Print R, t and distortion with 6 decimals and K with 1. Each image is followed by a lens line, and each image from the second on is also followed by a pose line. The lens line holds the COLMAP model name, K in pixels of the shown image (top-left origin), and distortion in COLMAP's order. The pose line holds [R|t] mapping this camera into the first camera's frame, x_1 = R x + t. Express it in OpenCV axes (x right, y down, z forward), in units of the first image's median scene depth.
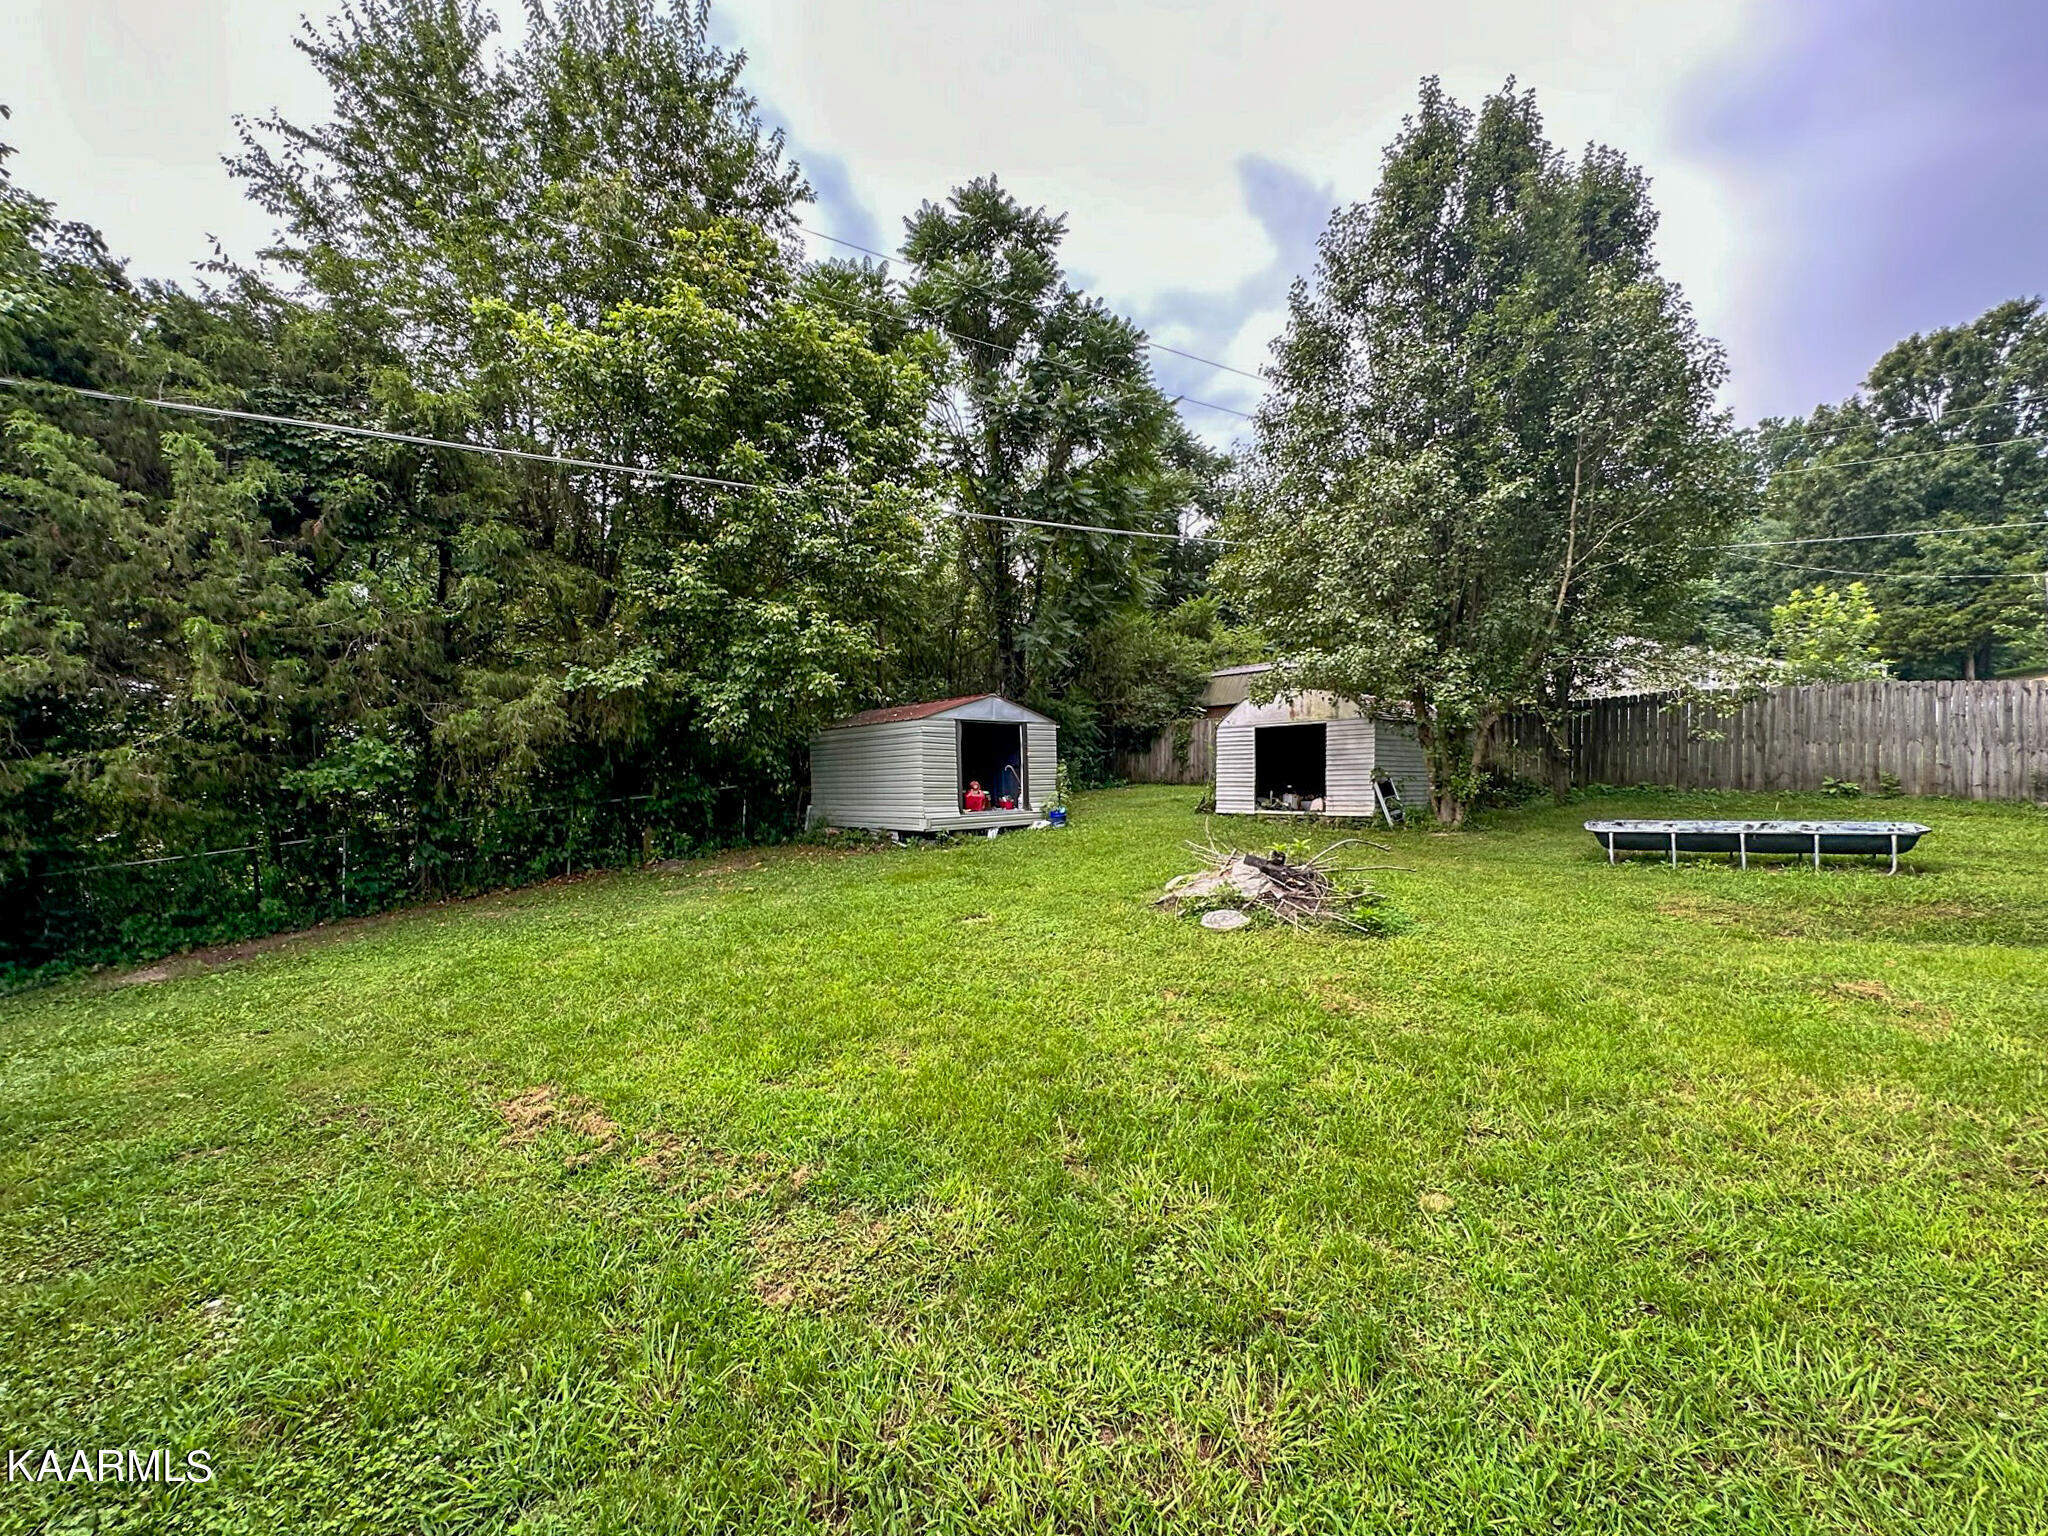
lens RADIAL K [[819.5, 0, 1016.7], [0, 819.5, 780.0], [0, 0, 1]] dist [-0.004942, 0.001201]
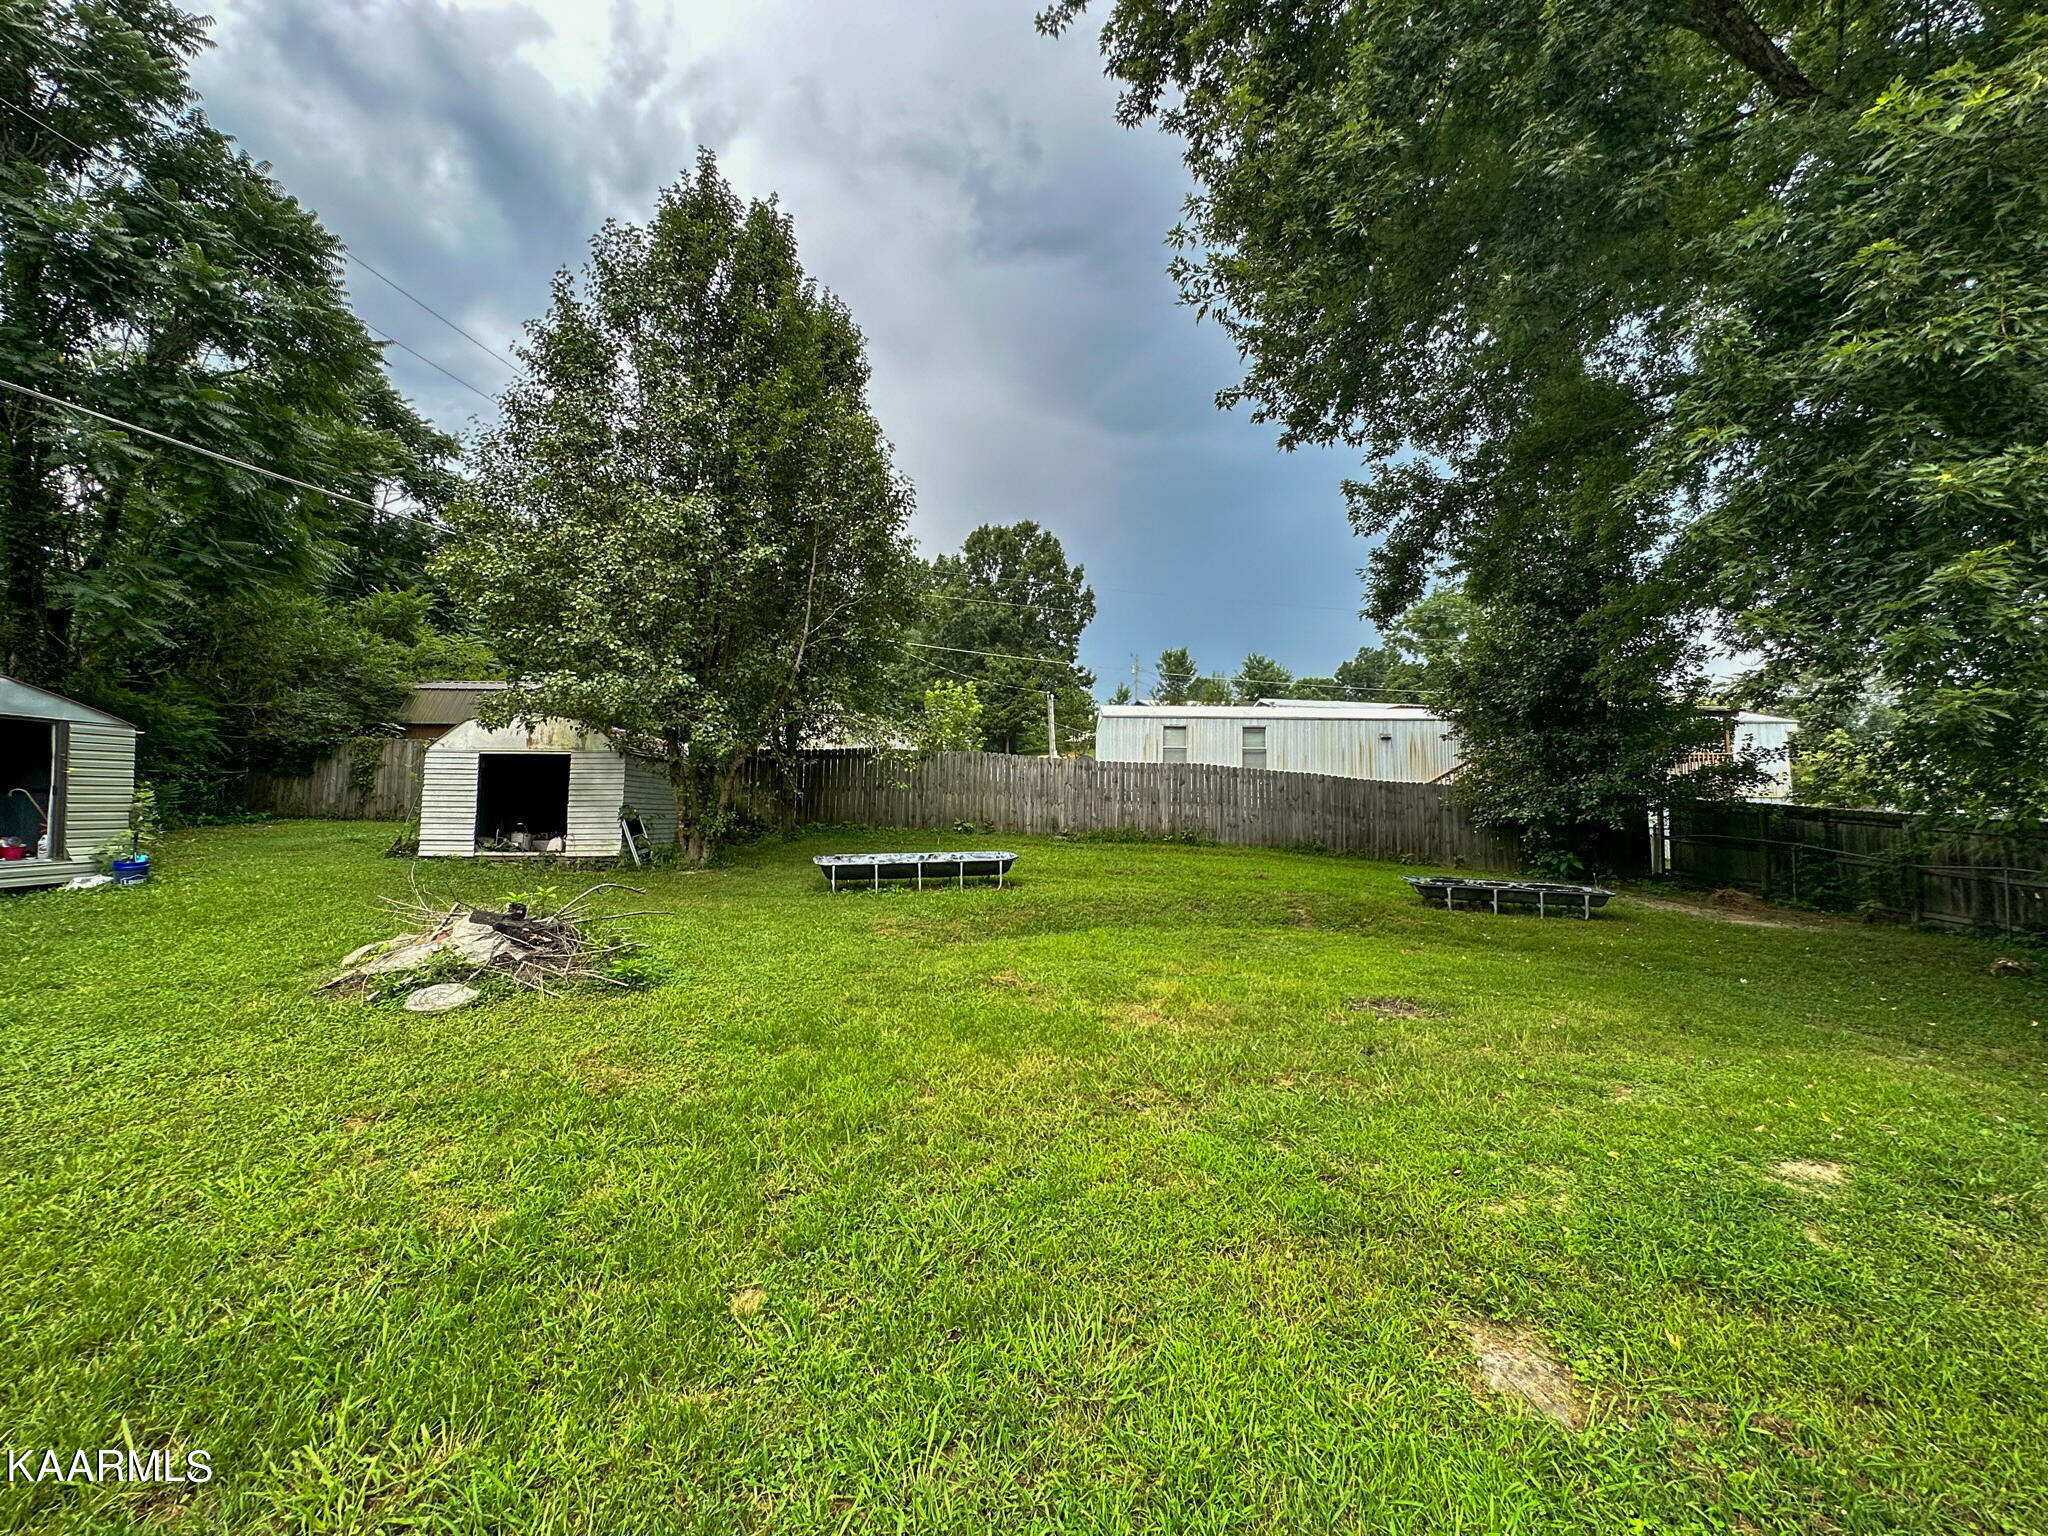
lens RADIAL K [[819.5, 0, 1020.8], [0, 819.5, 767.9], [0, 0, 1]] dist [-0.004942, 0.001201]
pose [[0.636336, 0.055610, 0.769405, -0.003487], [-0.010290, 0.997921, -0.063616, -0.002234], [-0.771344, 0.032564, 0.635585, 0.043125]]
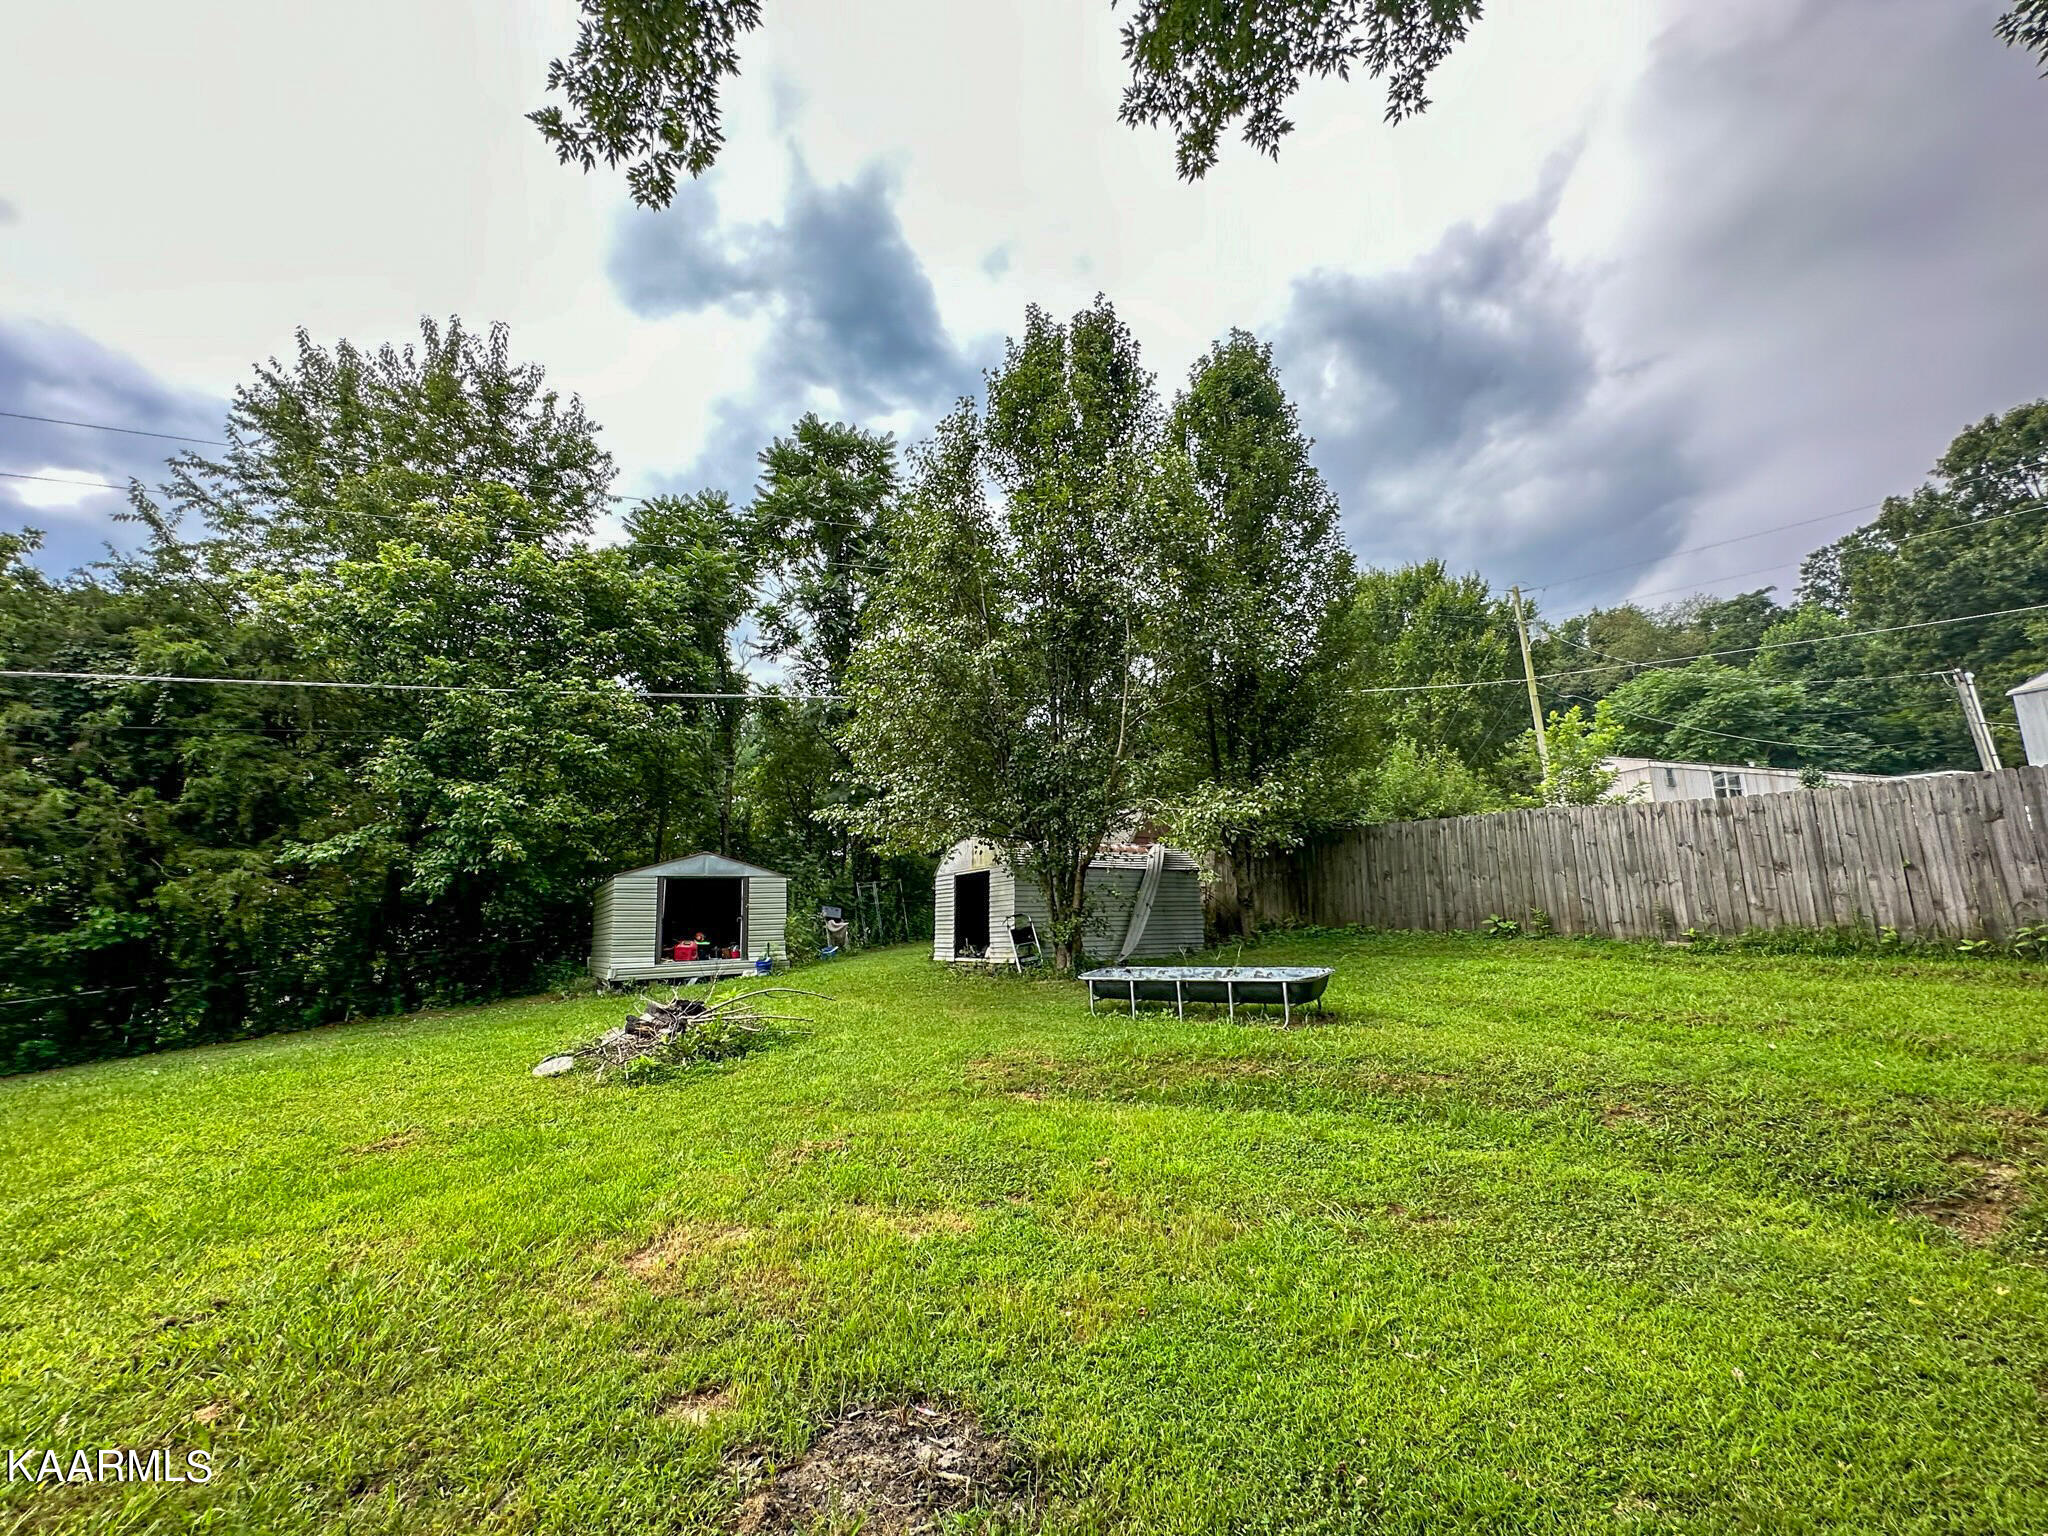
lens RADIAL K [[819.5, 0, 1013.4], [0, 819.5, 769.3], [0, 0, 1]] dist [-0.004942, 0.001201]
pose [[0.983594, -0.049102, -0.173587, 0.687617], [0.015591, 0.981782, -0.189369, 0.001027], [0.179723, 0.183556, 0.966440, -0.003454]]
